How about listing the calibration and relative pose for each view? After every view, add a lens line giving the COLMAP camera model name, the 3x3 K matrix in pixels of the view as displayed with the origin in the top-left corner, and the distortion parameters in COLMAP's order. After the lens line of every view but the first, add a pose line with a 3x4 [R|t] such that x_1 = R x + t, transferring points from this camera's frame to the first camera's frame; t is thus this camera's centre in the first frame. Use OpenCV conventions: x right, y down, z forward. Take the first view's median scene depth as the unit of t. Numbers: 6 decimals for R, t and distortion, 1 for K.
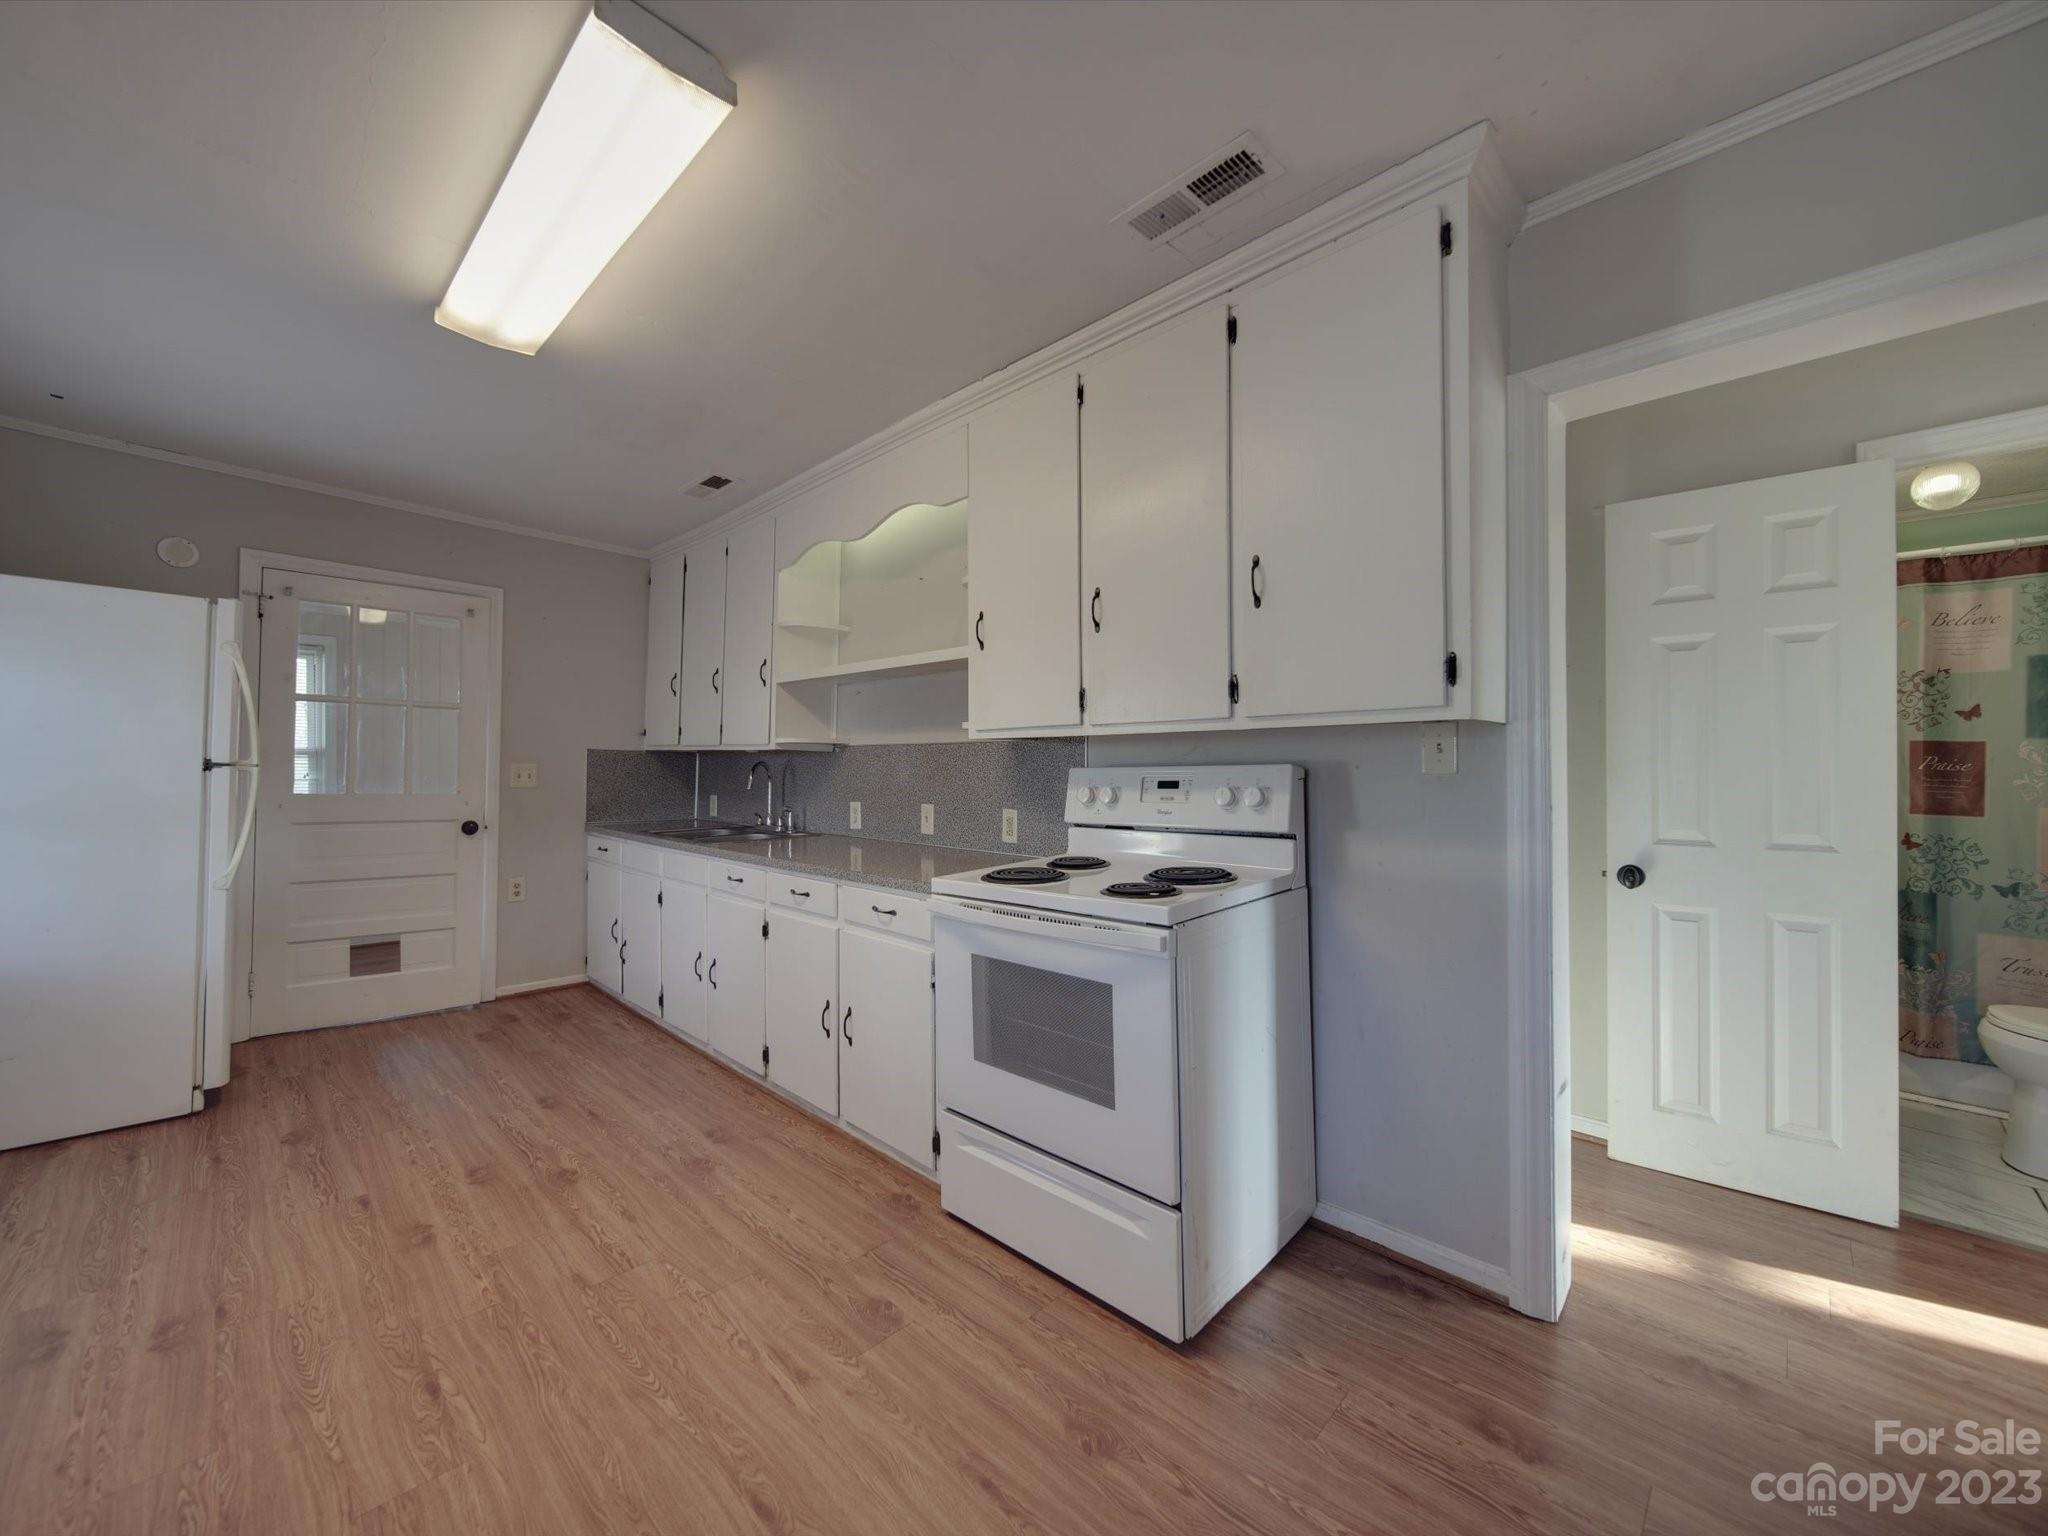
lens RADIAL K [[796.7, 0, 1023.2], [0, 796.7, 764.3], [0, 0, 1]] dist [-0.000174, -0.001461]
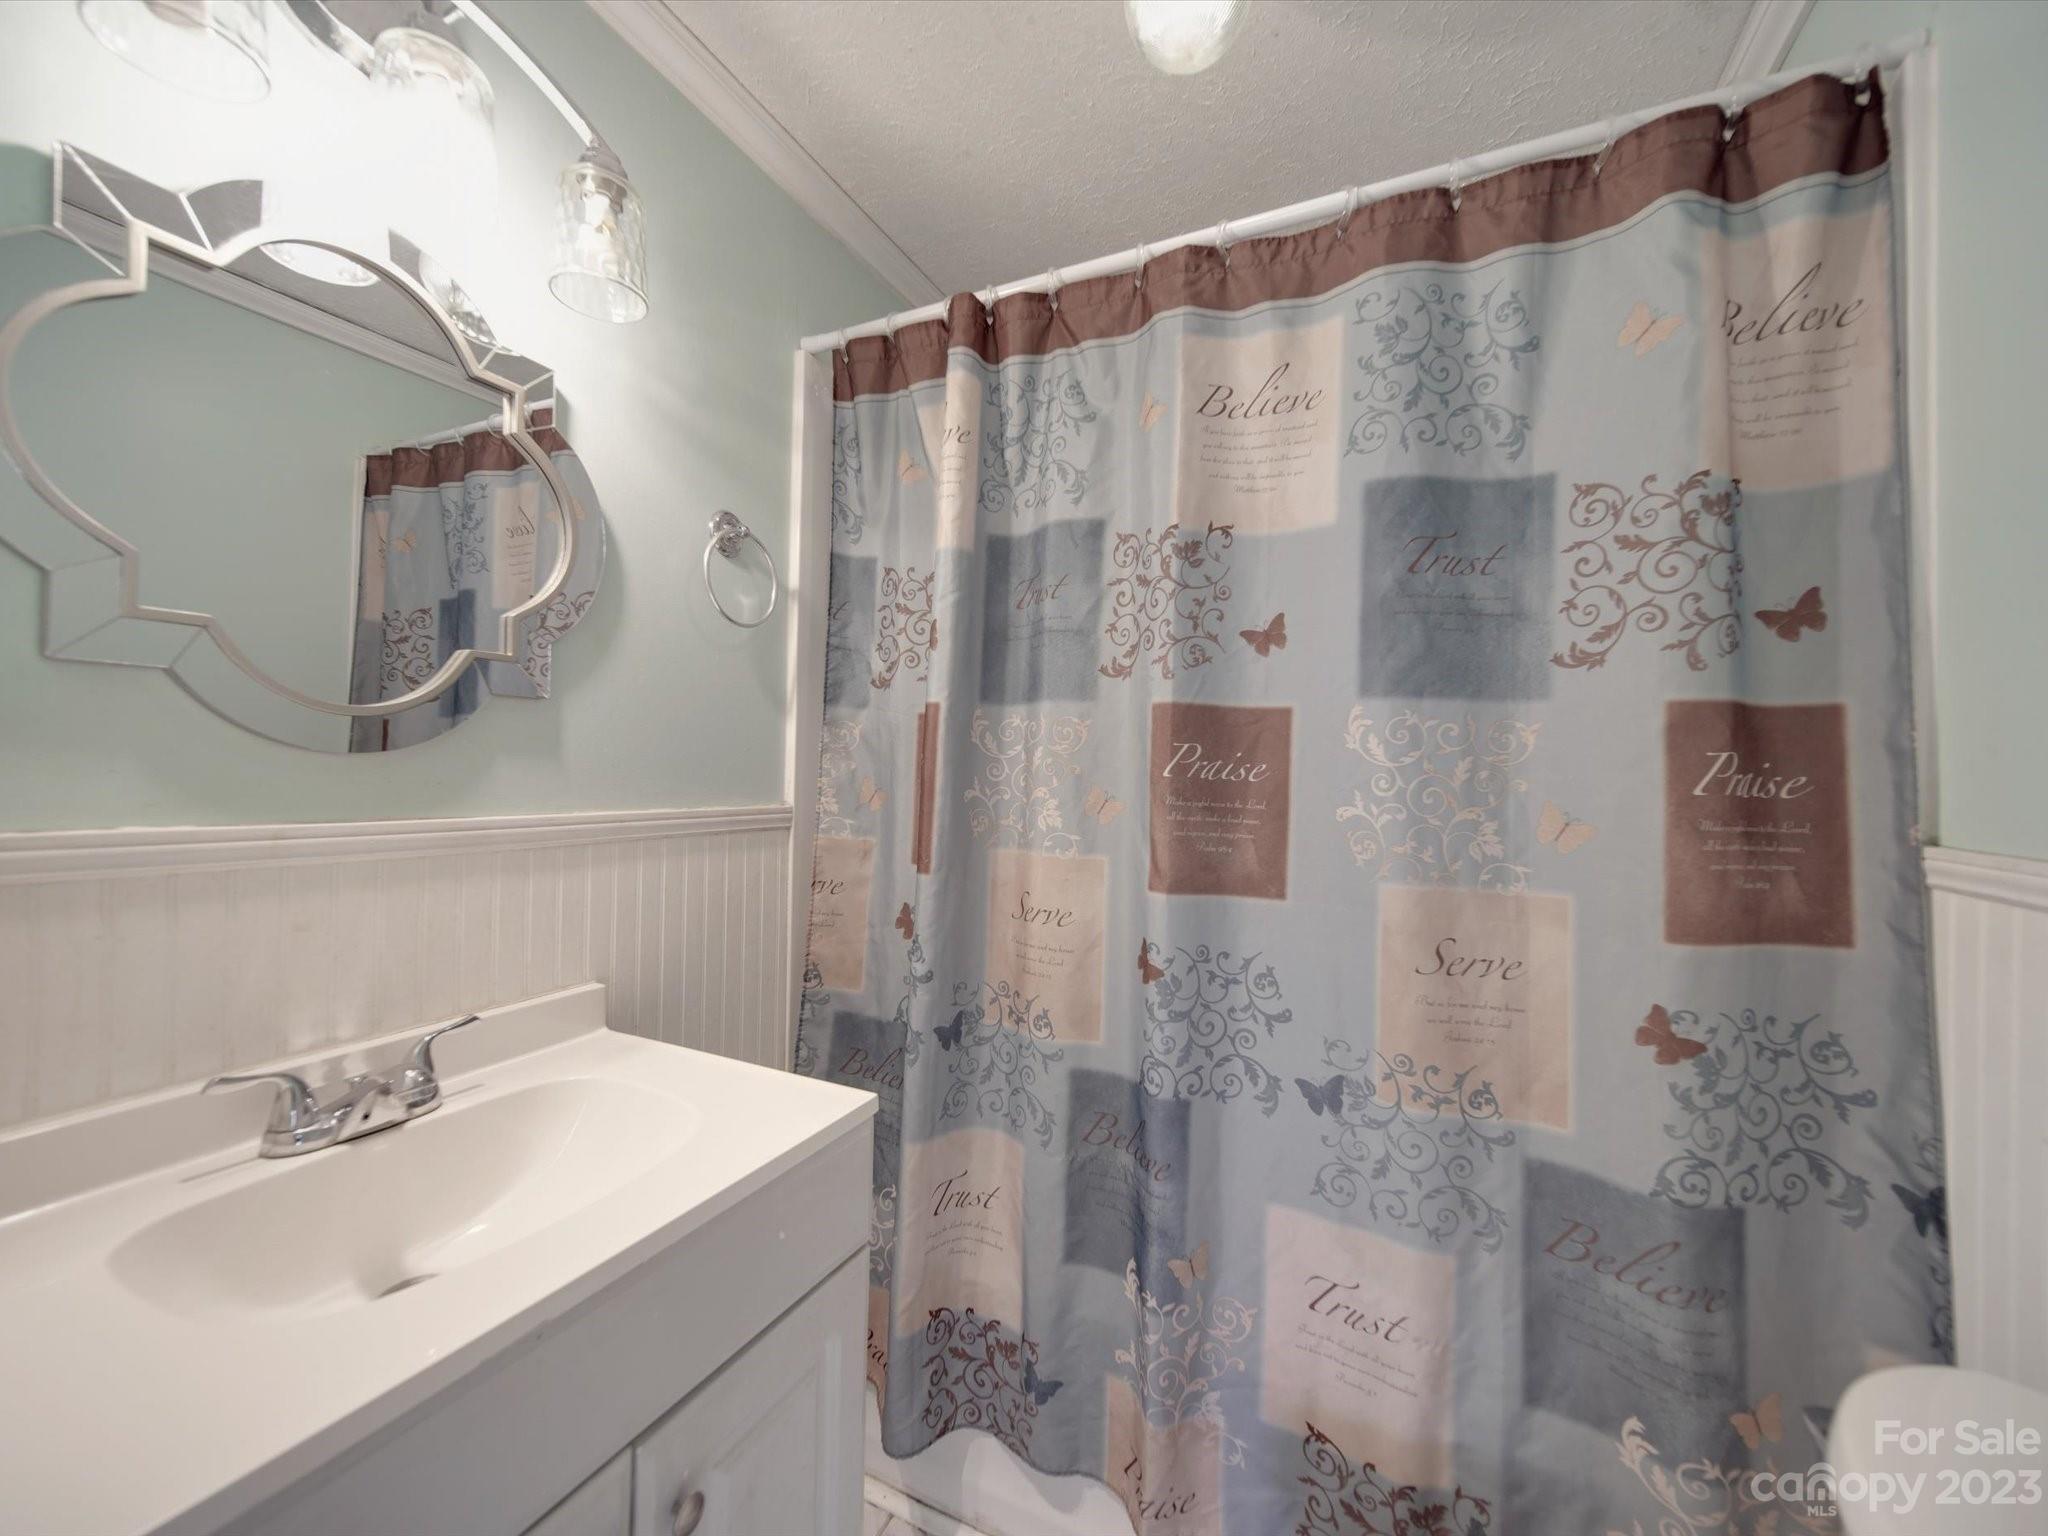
lens RADIAL K [[796.7, 0, 1024.9], [0, 796.7, 763.3], [0, 0, 1]] dist [-0.000174, -0.001461]
pose [[0.945958, 0.022299, 0.323521, 1.148038], [-0.018339, 0.999715, -0.015285, 0.008736], [-0.323769, 0.008526, 0.946098, 0.800946]]
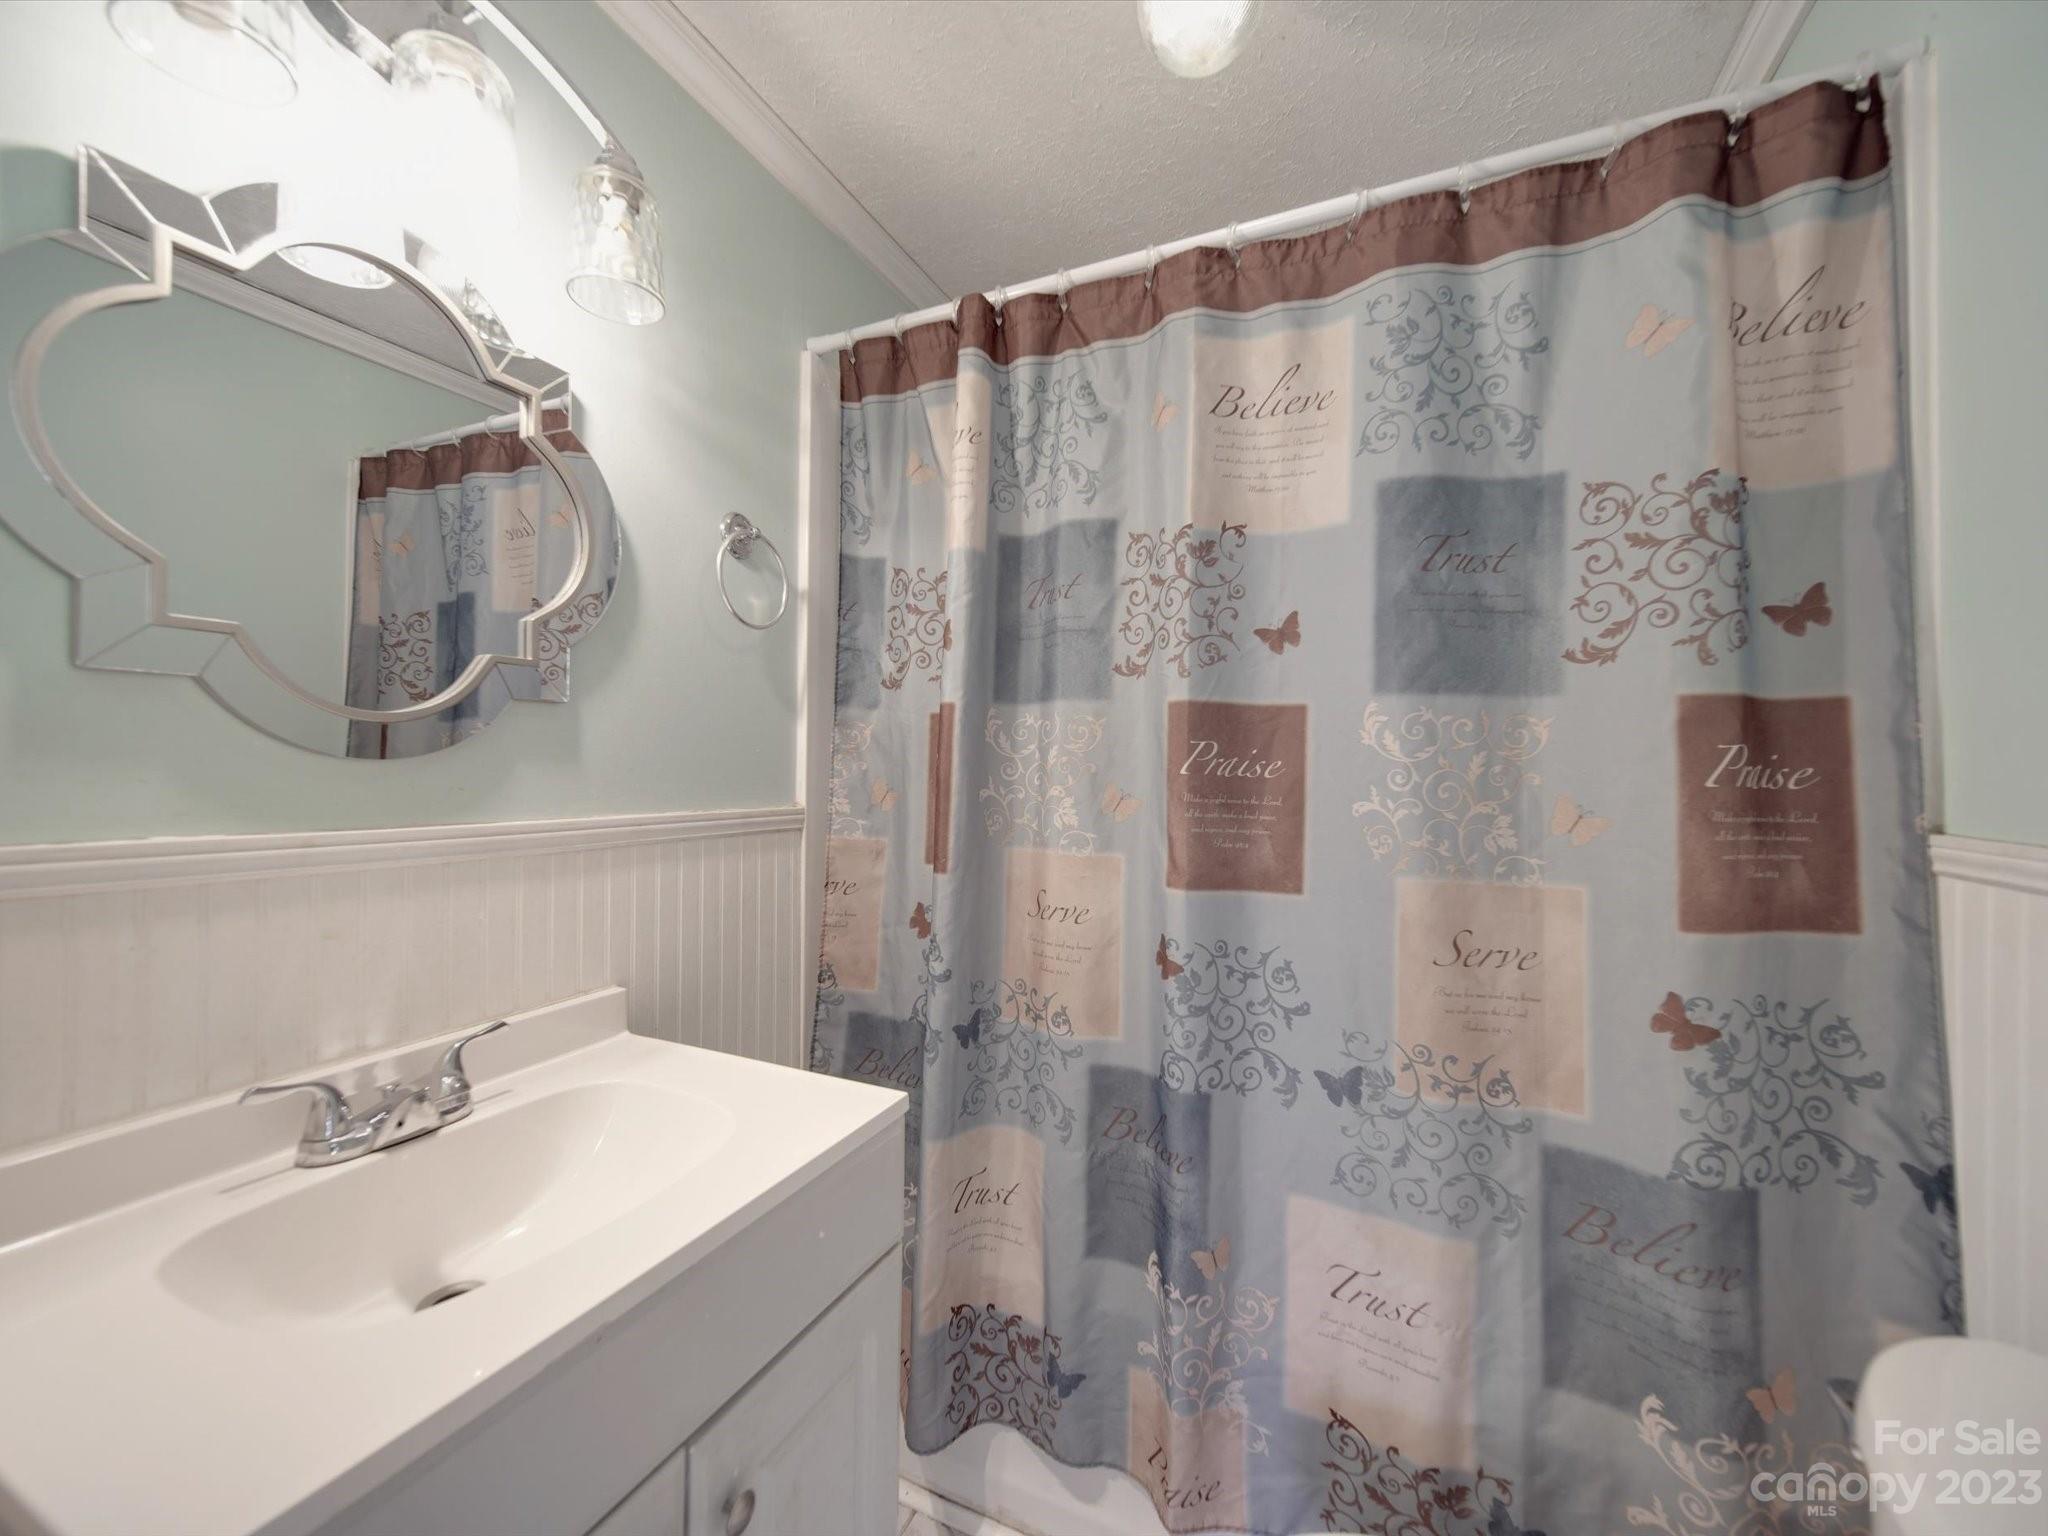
lens RADIAL K [[796.7, 0, 1023.4], [0, 796.7, 763.2], [0, 0, 1]] dist [-0.000174, -0.001461]
pose [[0.940506, 0.011375, 0.339586, 1.127973], [-0.007531, 0.999892, -0.012635, 0.008078], [-0.339693, 0.009326, 0.940490, 0.804688]]
